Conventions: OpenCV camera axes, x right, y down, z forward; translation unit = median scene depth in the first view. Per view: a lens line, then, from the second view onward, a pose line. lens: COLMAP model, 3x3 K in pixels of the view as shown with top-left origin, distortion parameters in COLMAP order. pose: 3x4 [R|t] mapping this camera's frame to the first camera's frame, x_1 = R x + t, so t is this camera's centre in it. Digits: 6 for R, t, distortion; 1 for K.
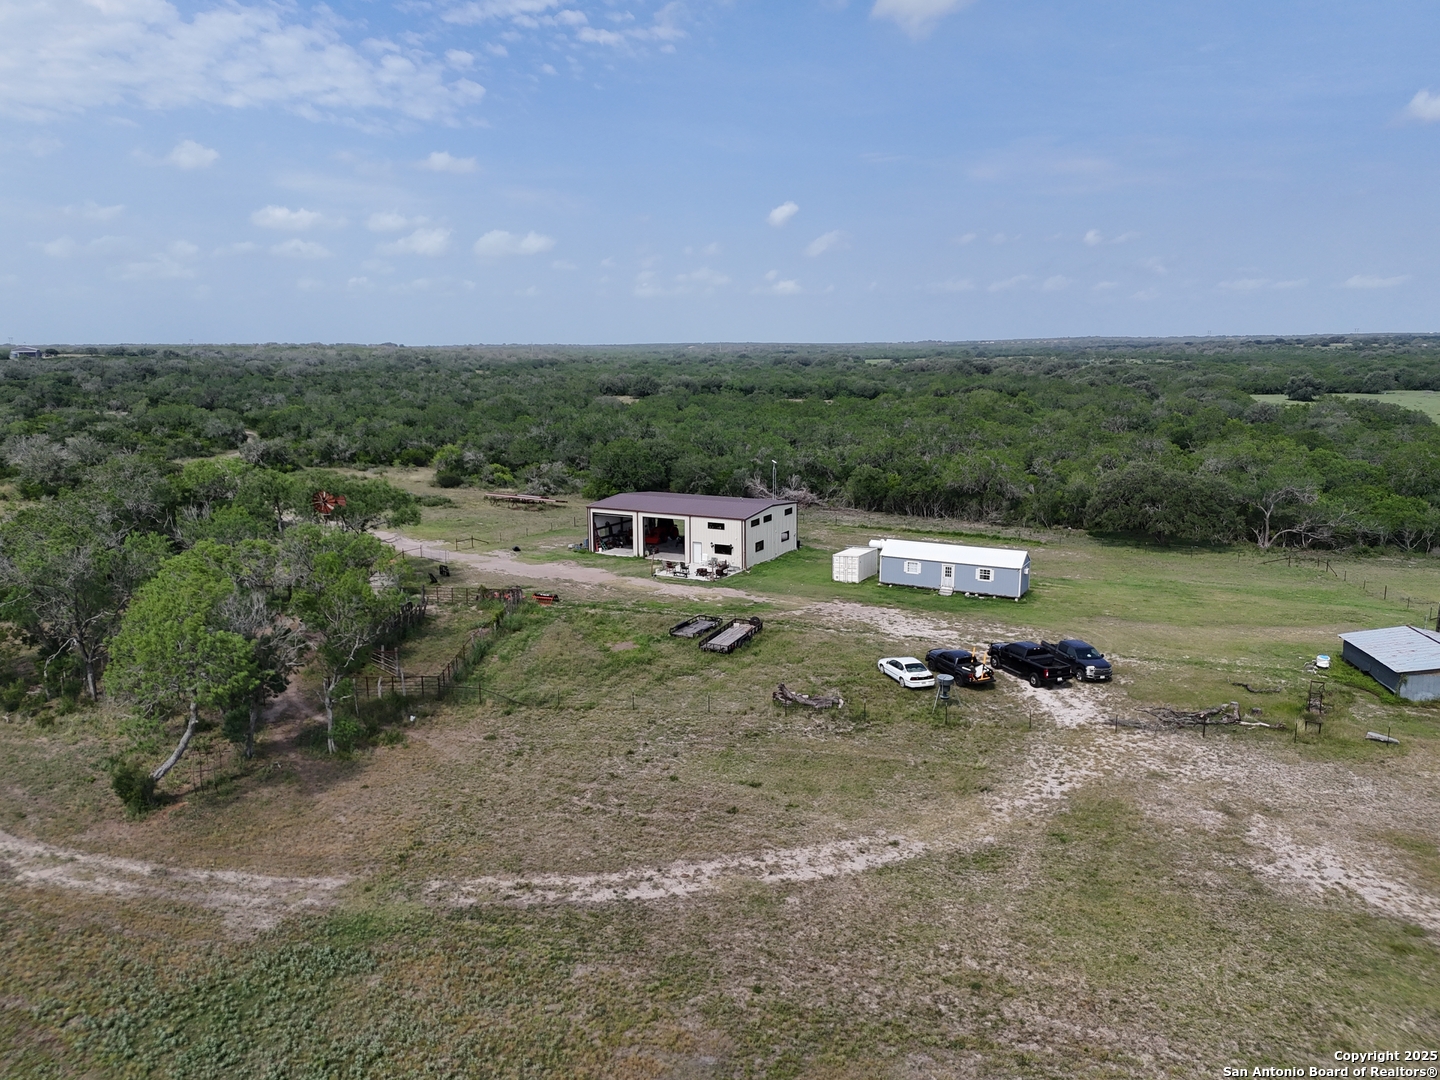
lens RADIAL K [[1051.3, 0, 717.4], [0, 1051.3, 537.0], [0, 0, 1]] dist [0.062404, -0.057252]
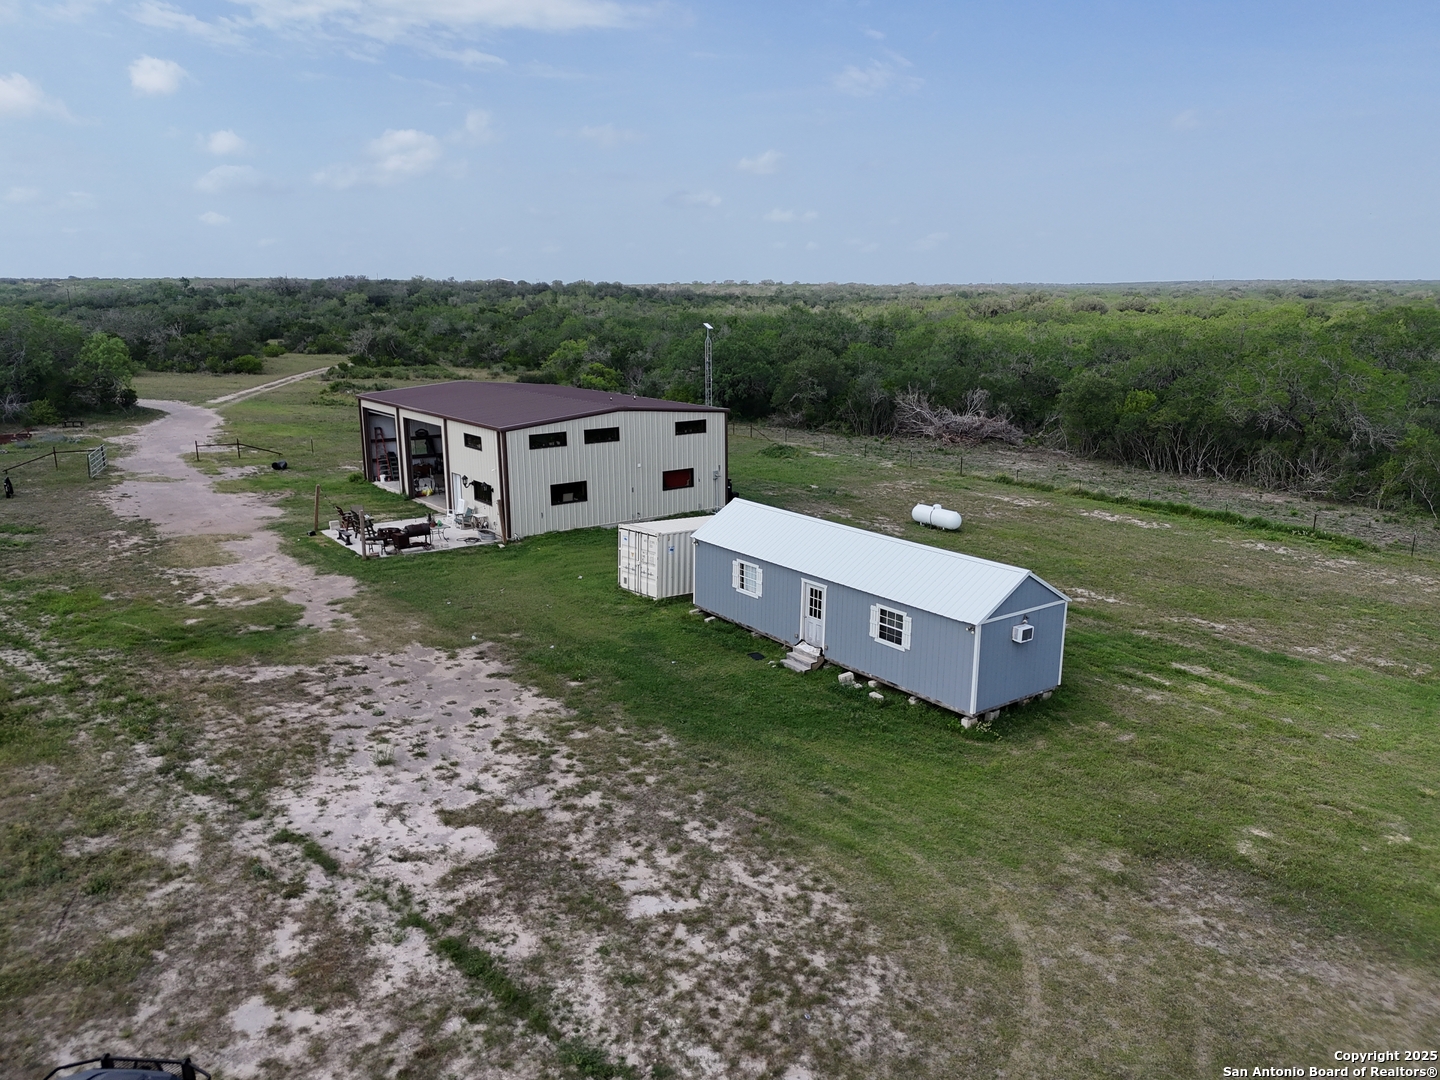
lens RADIAL K [[1051.3, 0, 717.4], [0, 1051.3, 537.0], [0, 0, 1]] dist [0.062404, -0.057252]
pose [[0.906512, 0.097437, -0.410782, 0.297534], [-0.076450, 0.994802, 0.067257, -0.008329], [0.415200, -0.029565, 0.909250, 0.609506]]
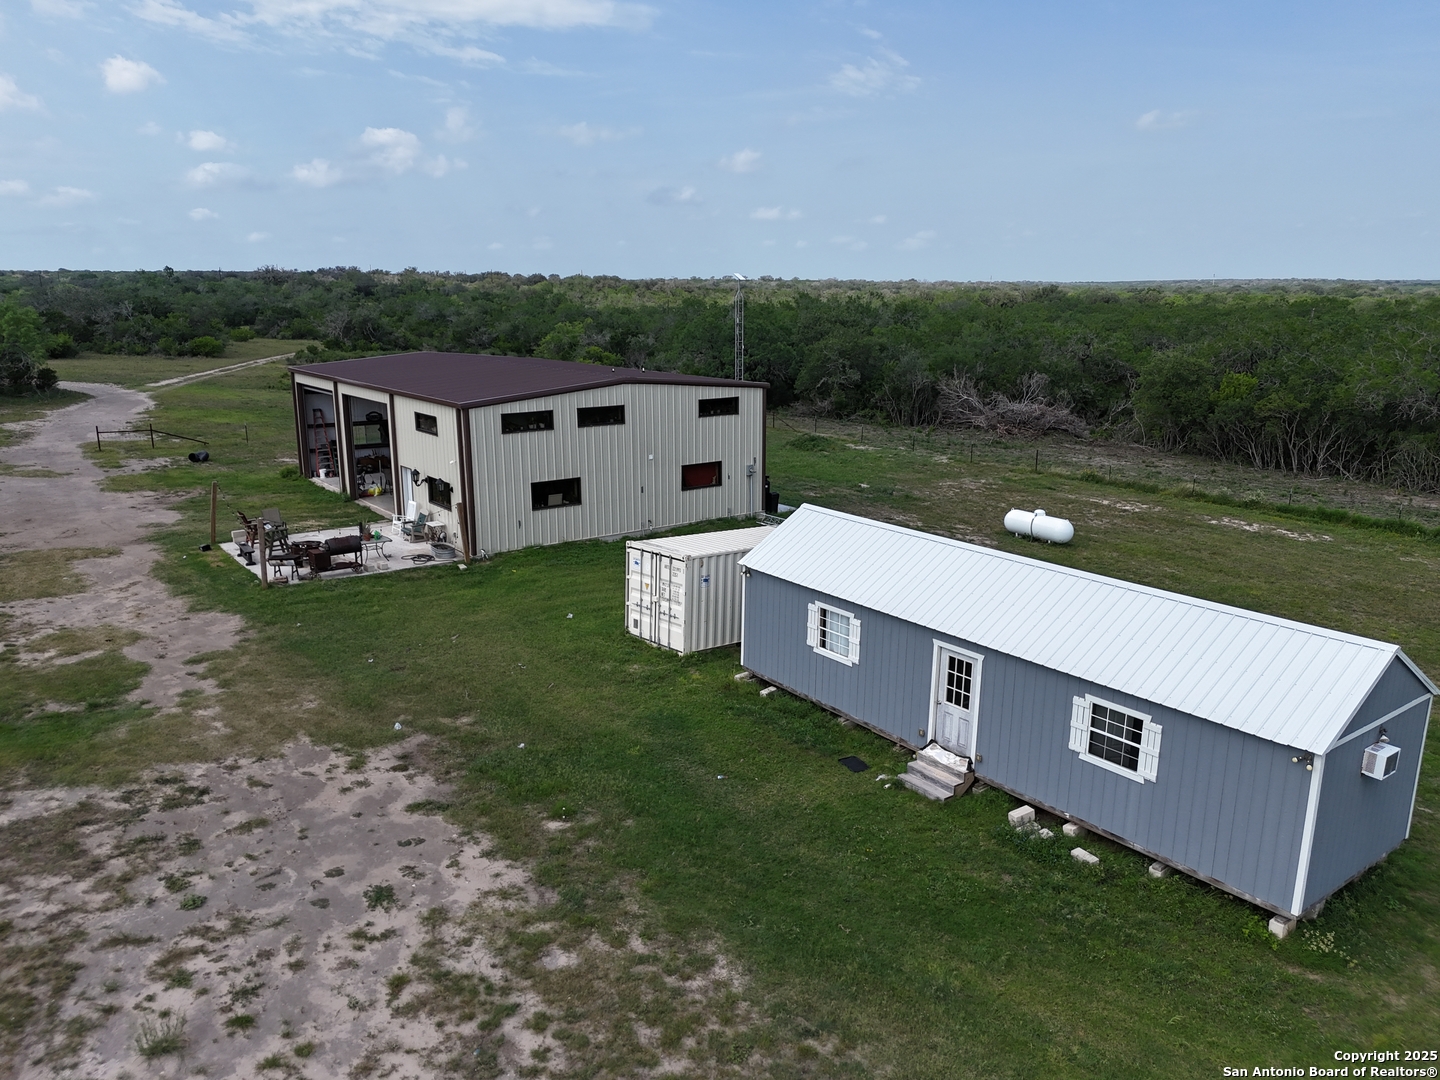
lens RADIAL K [[1051.3, 0, 717.4], [0, 1051.3, 537.0], [0, 0, 1]] dist [0.062404, -0.057252]
pose [[0.907501, 0.101582, -0.407582, 0.232949], [-0.080119, 0.994364, 0.069437, -0.005381], [0.412338, -0.030359, 0.910525, 0.716188]]
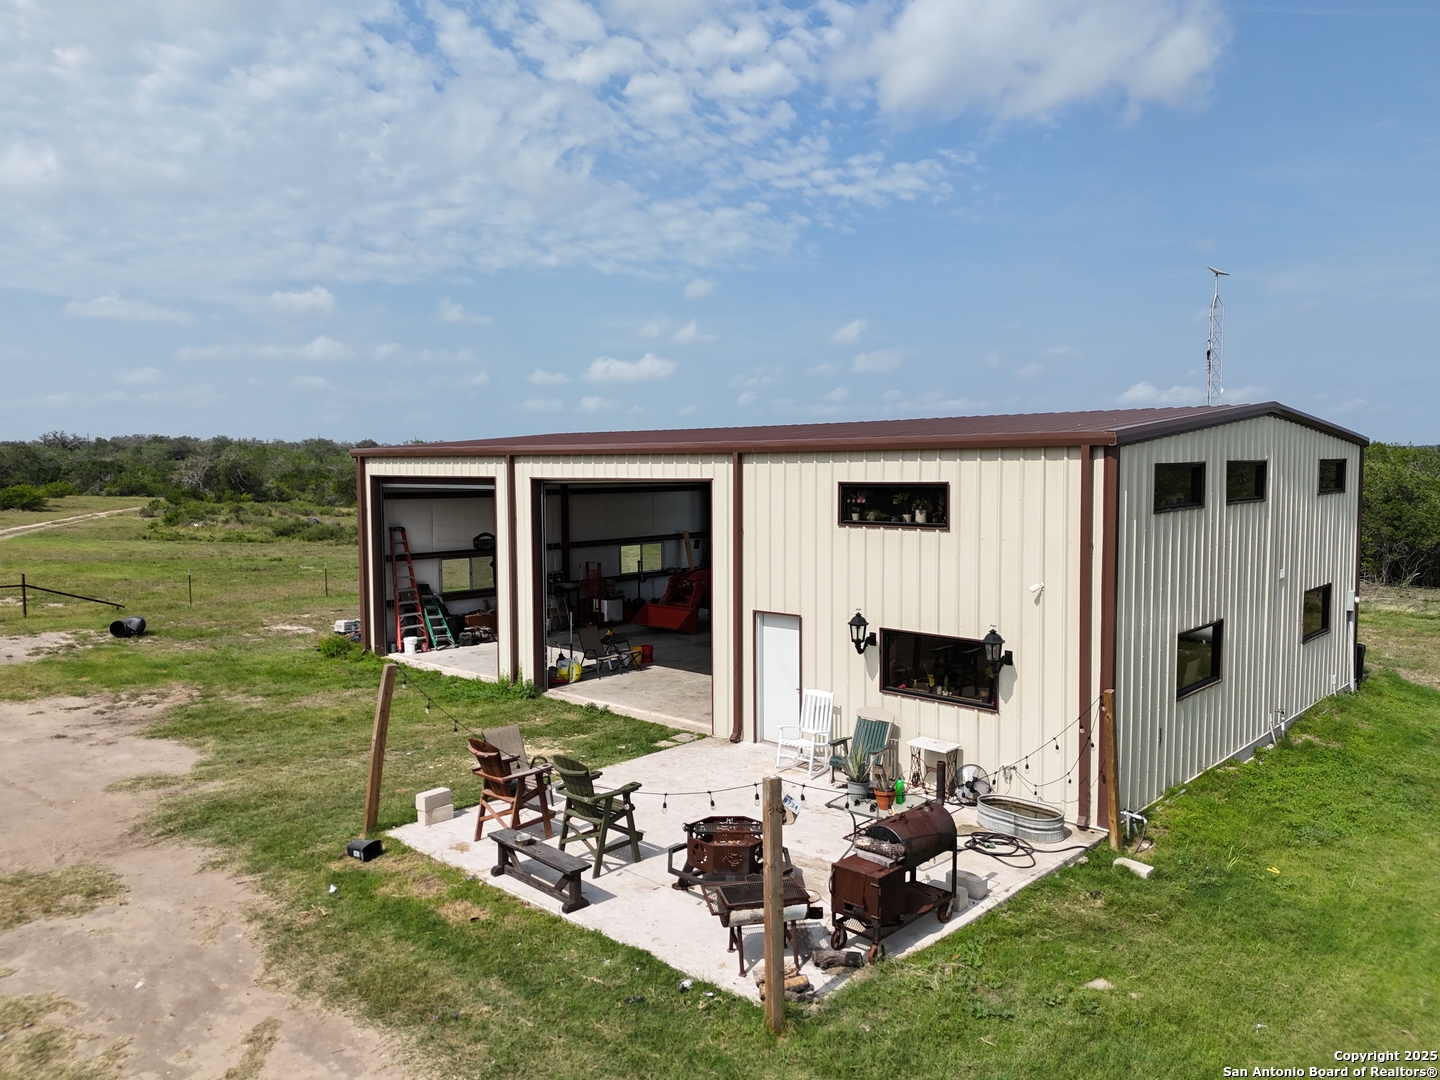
lens RADIAL K [[1051.3, 0, 717.4], [0, 1051.3, 537.0], [0, 0, 1]] dist [0.062404, -0.057252]
pose [[0.967159, 0.015819, -0.253678, 0.012400], [-0.042606, 0.994029, -0.100450, 0.009774], [0.250575, 0.107960, 0.962059, 0.848688]]
